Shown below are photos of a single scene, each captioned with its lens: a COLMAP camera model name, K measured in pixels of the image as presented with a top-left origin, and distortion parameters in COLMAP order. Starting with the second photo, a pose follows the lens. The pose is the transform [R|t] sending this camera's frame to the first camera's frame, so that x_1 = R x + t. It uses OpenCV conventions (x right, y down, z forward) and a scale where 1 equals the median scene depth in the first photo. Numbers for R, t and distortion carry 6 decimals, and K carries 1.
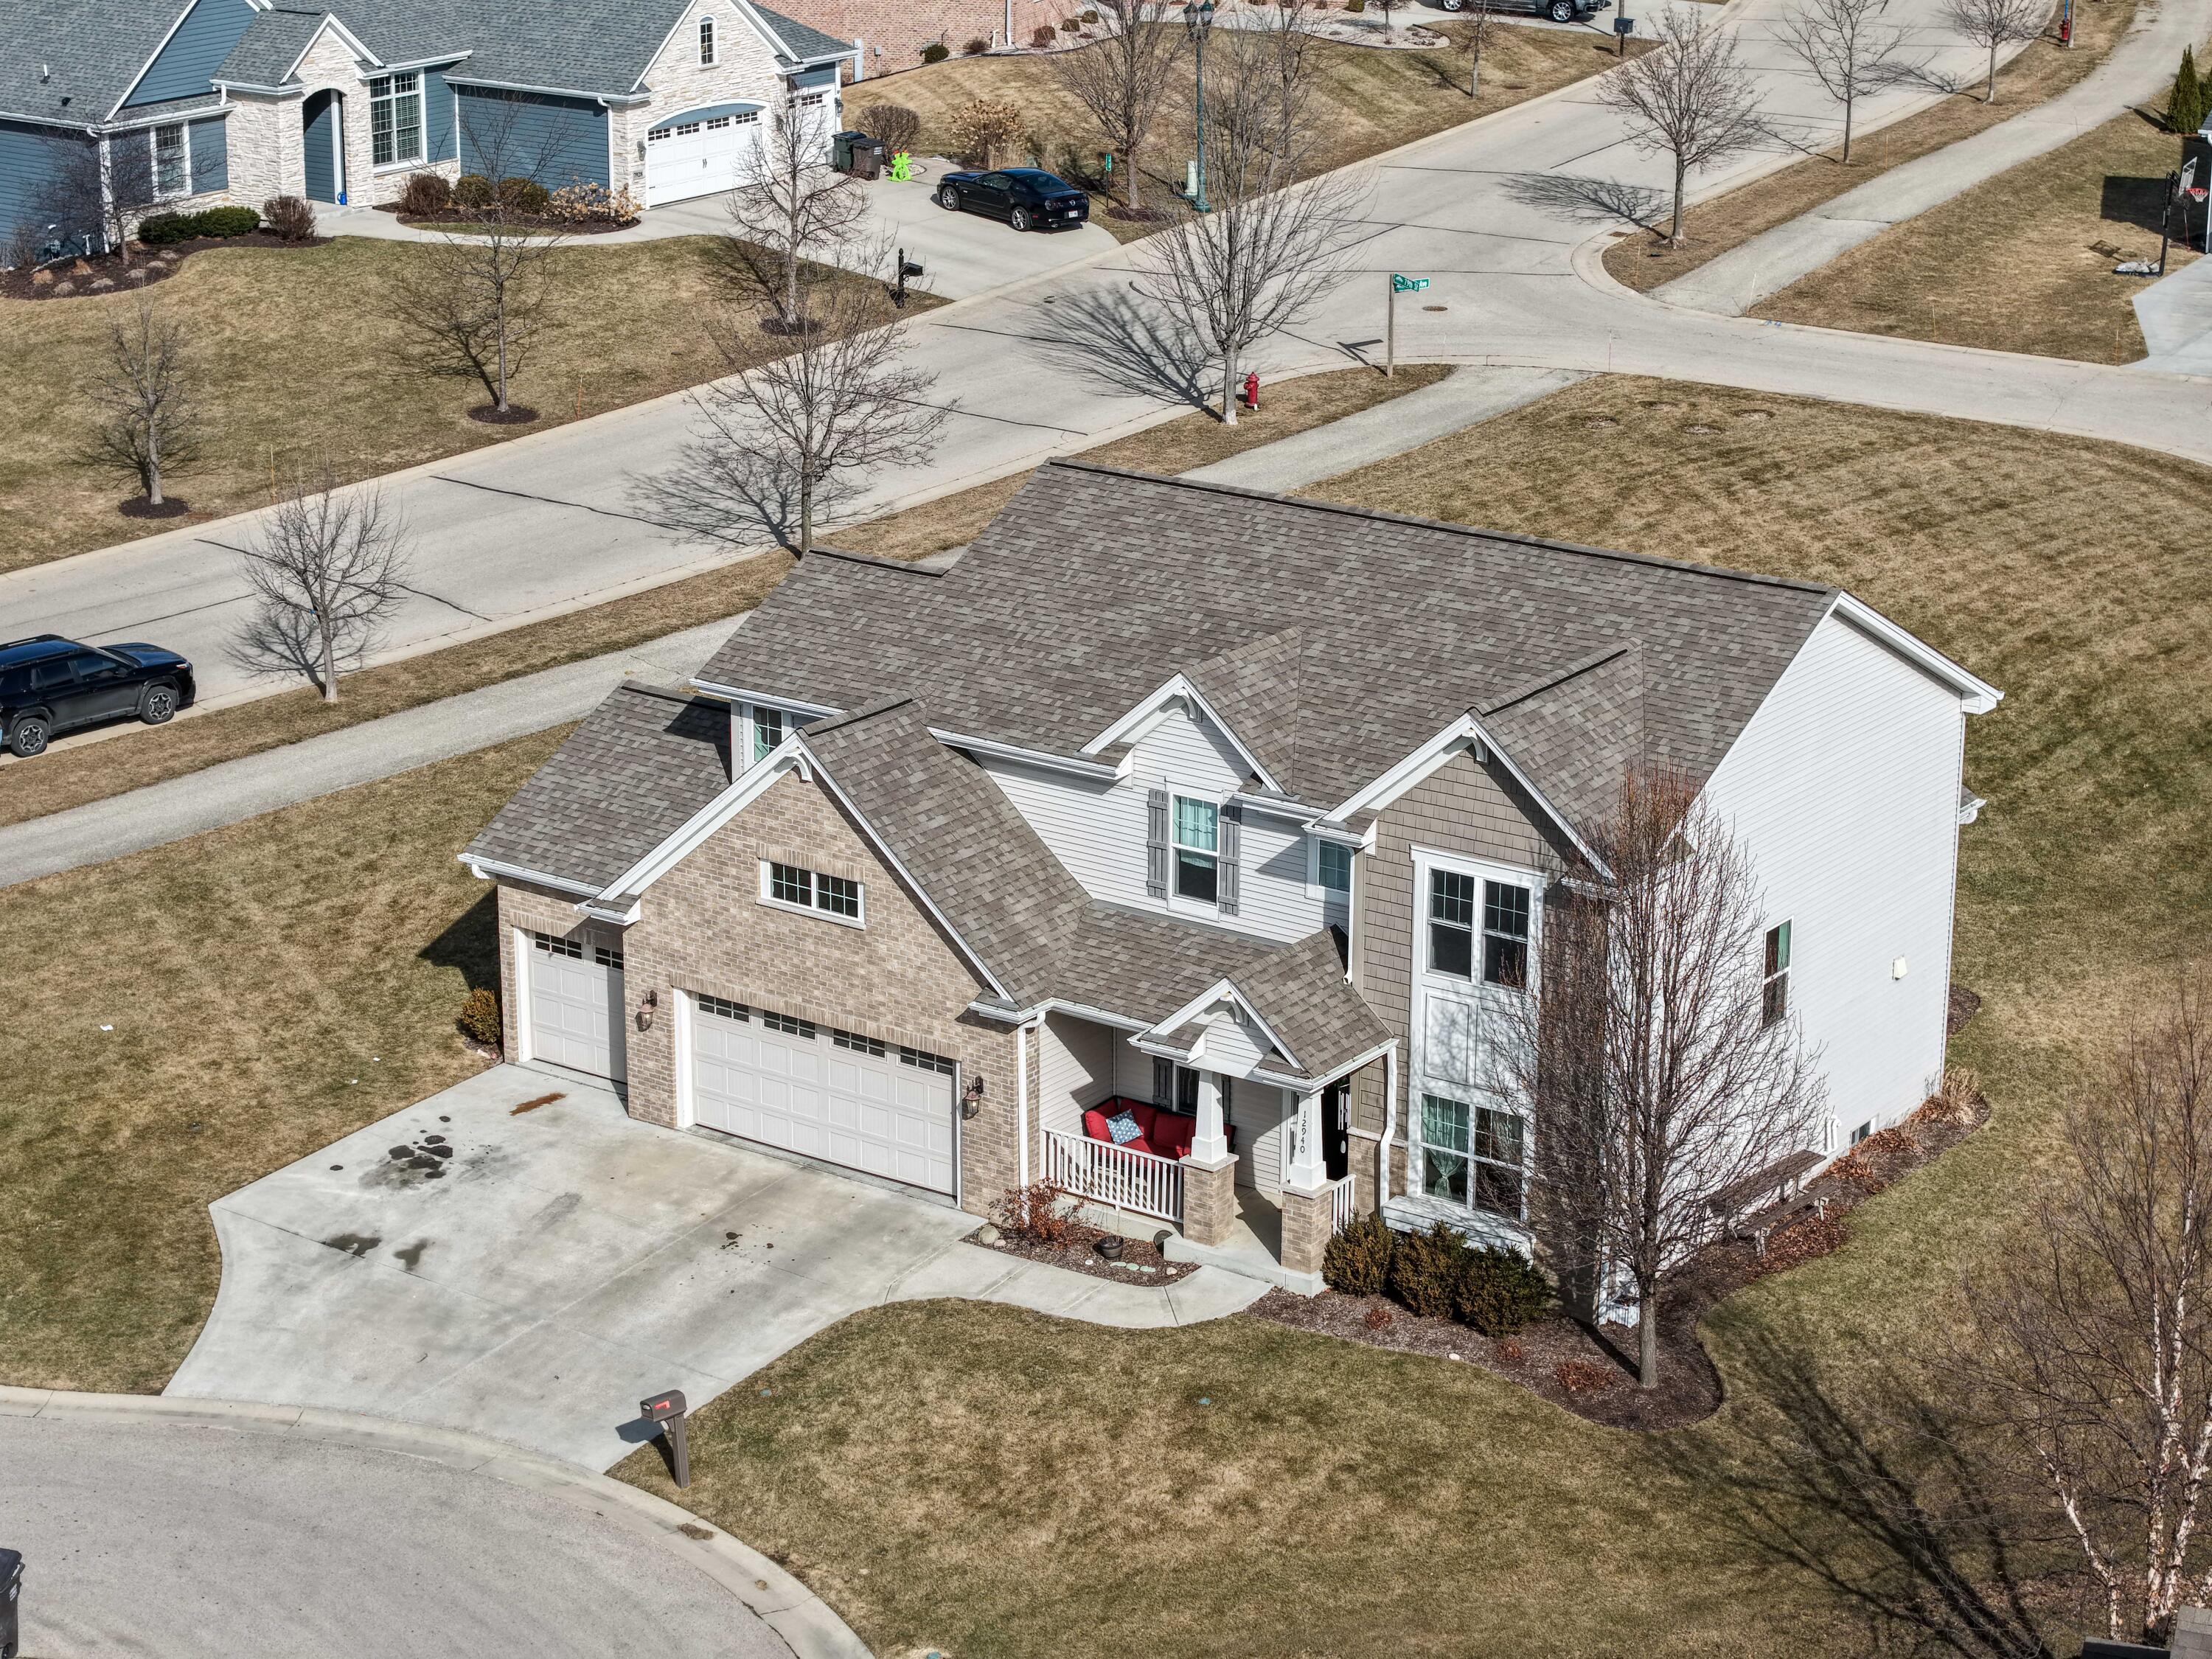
lens RADIAL K [[4661.8, 0, 1106.0], [0, 4661.8, 829.5], [0, 0, 1]] dist [-0.214178, 0.936080]
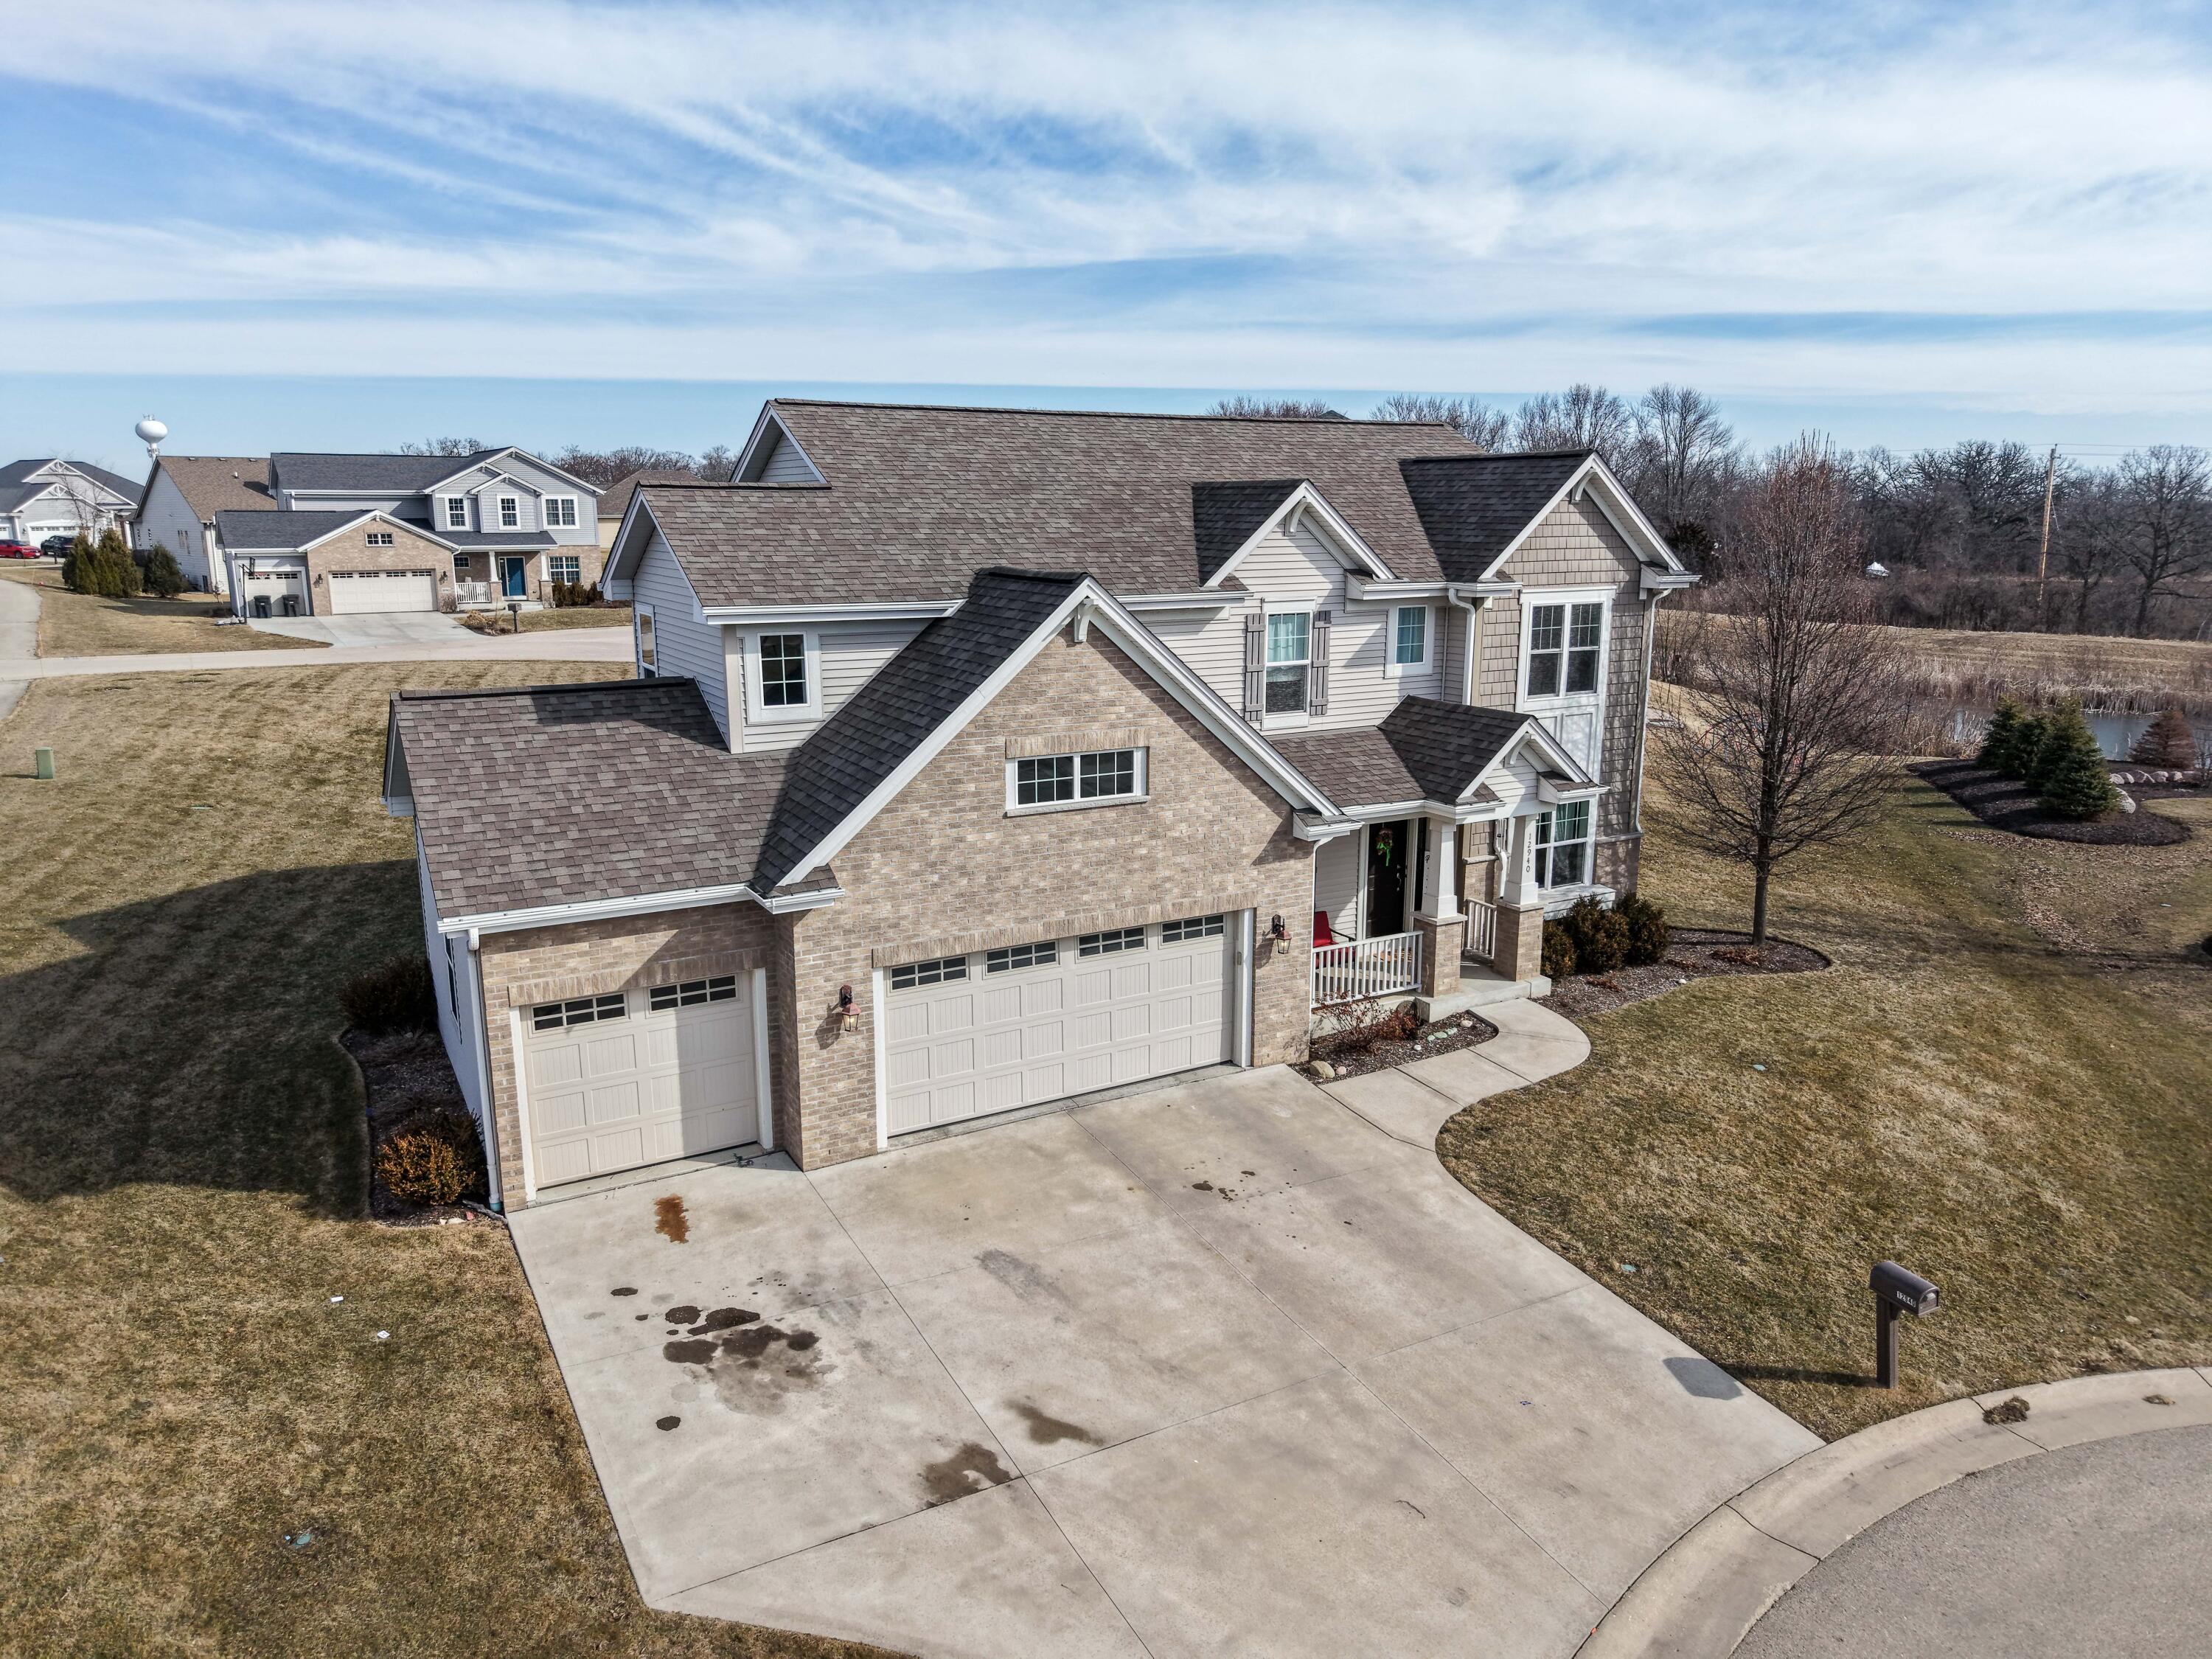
lens RADIAL K [[1476.9, 0, 1106.0], [0, 1476.9, 829.5], [0, 0, 1]] dist [0.040370, -0.050728]
pose [[0.417391, -0.196653, 0.887194, -0.308396], [0.275786, 0.957670, 0.082528, 0.001456], [-0.865868, 0.210229, 0.453957, 0.893548]]
